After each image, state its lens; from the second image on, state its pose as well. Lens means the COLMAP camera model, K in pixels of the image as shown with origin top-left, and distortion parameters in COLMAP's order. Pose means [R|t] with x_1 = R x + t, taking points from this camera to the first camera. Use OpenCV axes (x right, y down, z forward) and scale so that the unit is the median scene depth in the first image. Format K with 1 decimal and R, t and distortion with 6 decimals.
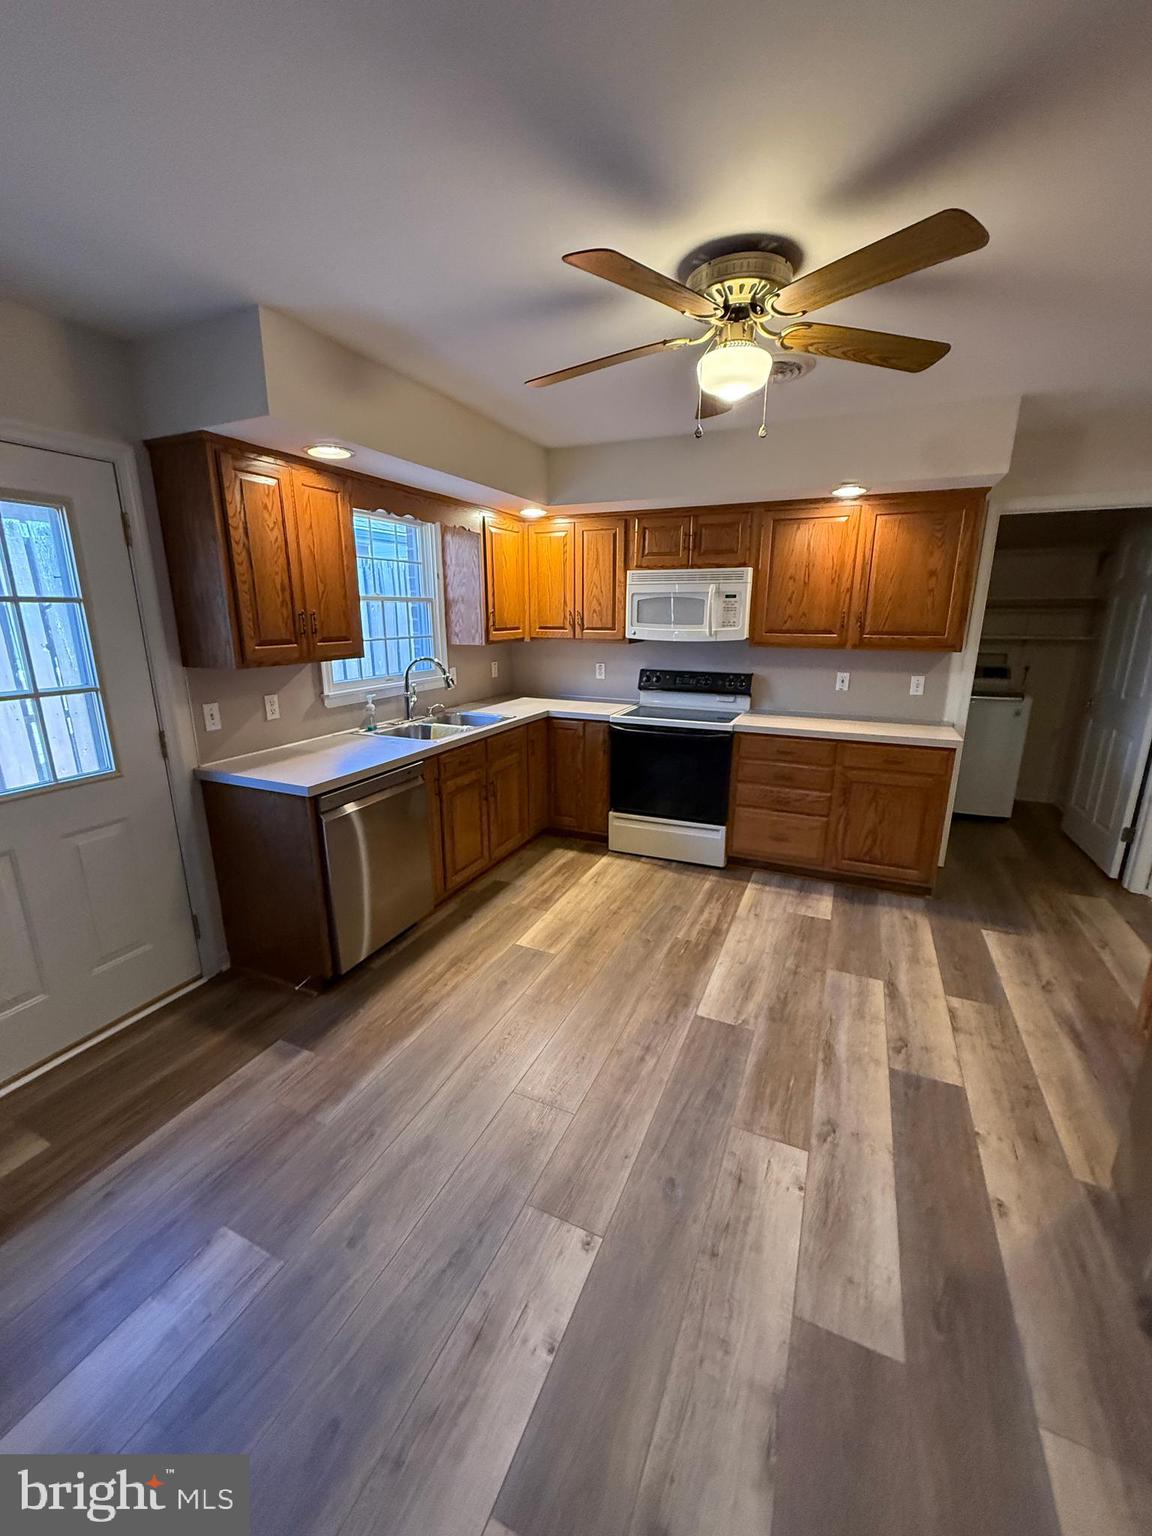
lens RADIAL K [[614.4, 0, 579.8], [0, 614.4, 768.7], [0, 0, 1]] dist [0.002873, 0.000790]
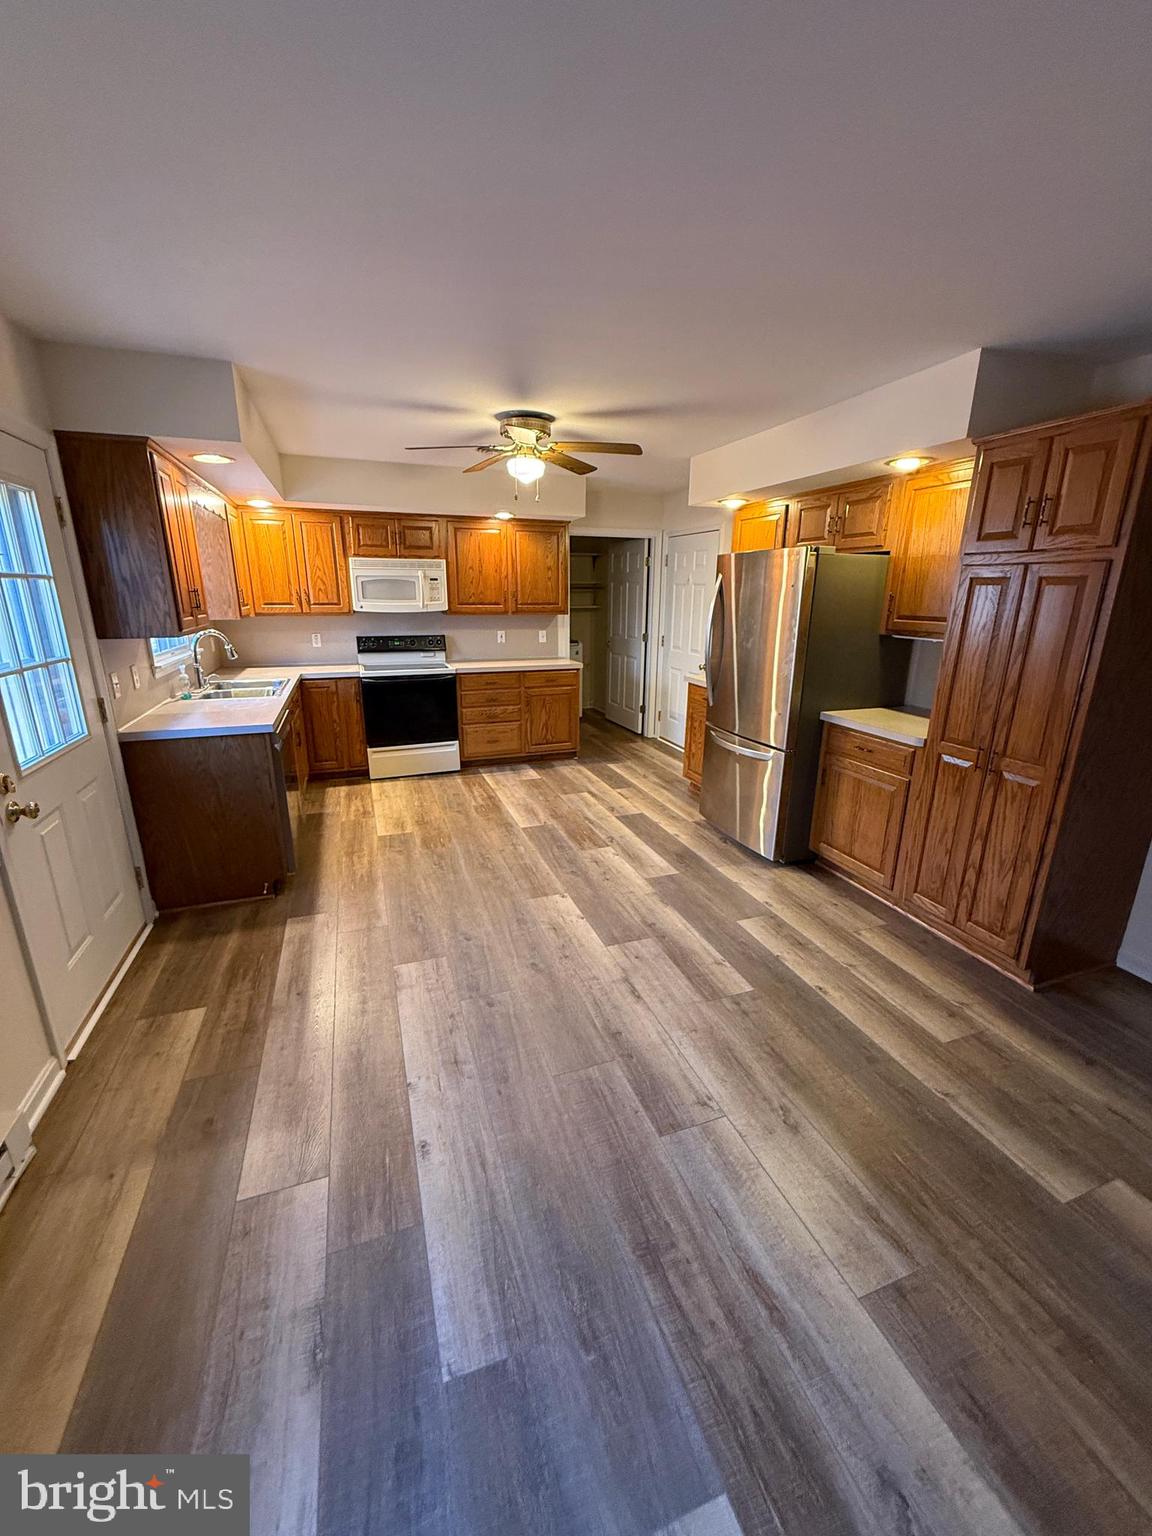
lens RADIAL K [[614.4, 0, 581.6], [0, 614.4, 769.1], [0, 0, 1]] dist [0.002873, 0.000790]
pose [[0.713075, -0.192401, 0.674170, -0.589745], [0.171592, 0.980256, 0.098261, 0.073284], [-0.679765, 0.045615, 0.732010, -0.272472]]
